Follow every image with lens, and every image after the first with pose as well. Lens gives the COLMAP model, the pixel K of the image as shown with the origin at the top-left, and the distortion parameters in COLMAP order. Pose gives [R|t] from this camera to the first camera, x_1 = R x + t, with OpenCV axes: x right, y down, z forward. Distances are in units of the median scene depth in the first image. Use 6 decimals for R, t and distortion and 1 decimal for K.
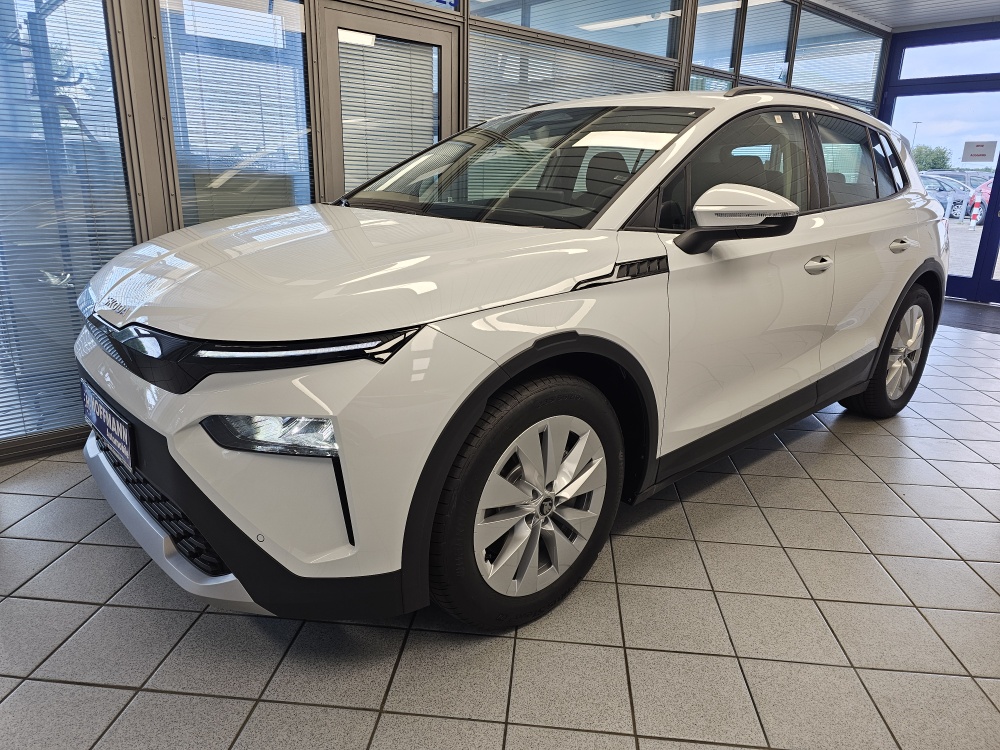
lens RADIAL K [[688.2, 0, 510.8], [0, 688.2, 385.1], [0, 0, 1]] dist [0.034619, -0.047285]
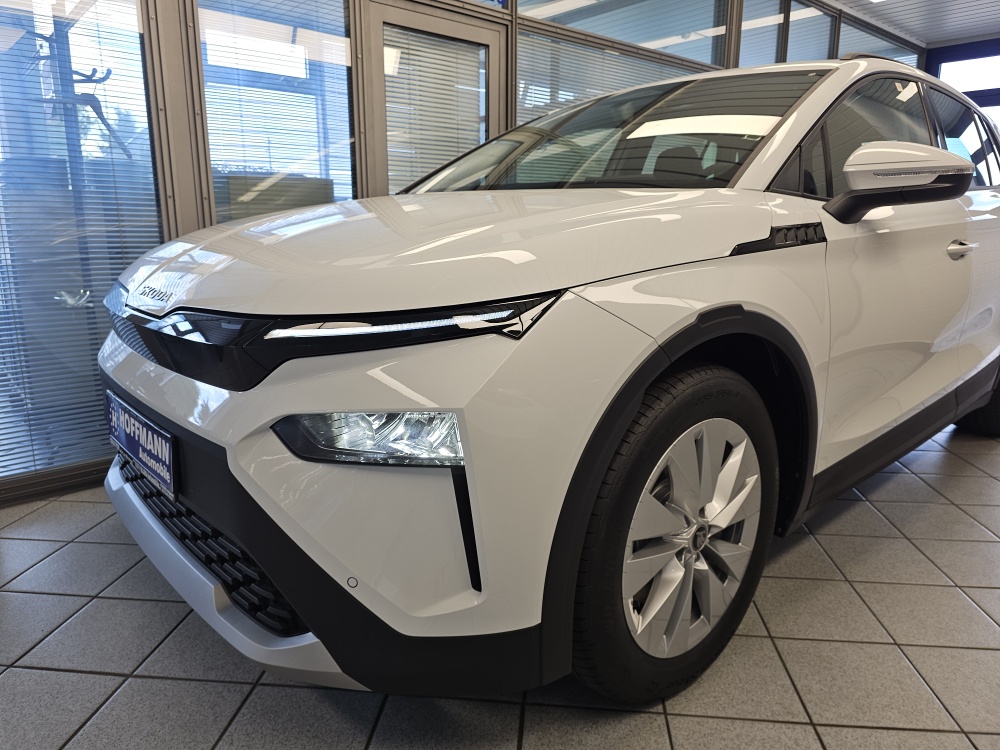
lens RADIAL K [[696.6, 0, 500.0], [0, 696.6, 375.0], [0, 0, 1]] dist [0.005404, -0.024631]
pose [[0.999558, -0.023714, -0.017950, -0.151091], [0.022156, 0.996343, -0.082518, 0.053666], [0.019841, 0.082084, 0.996428, 0.201907]]
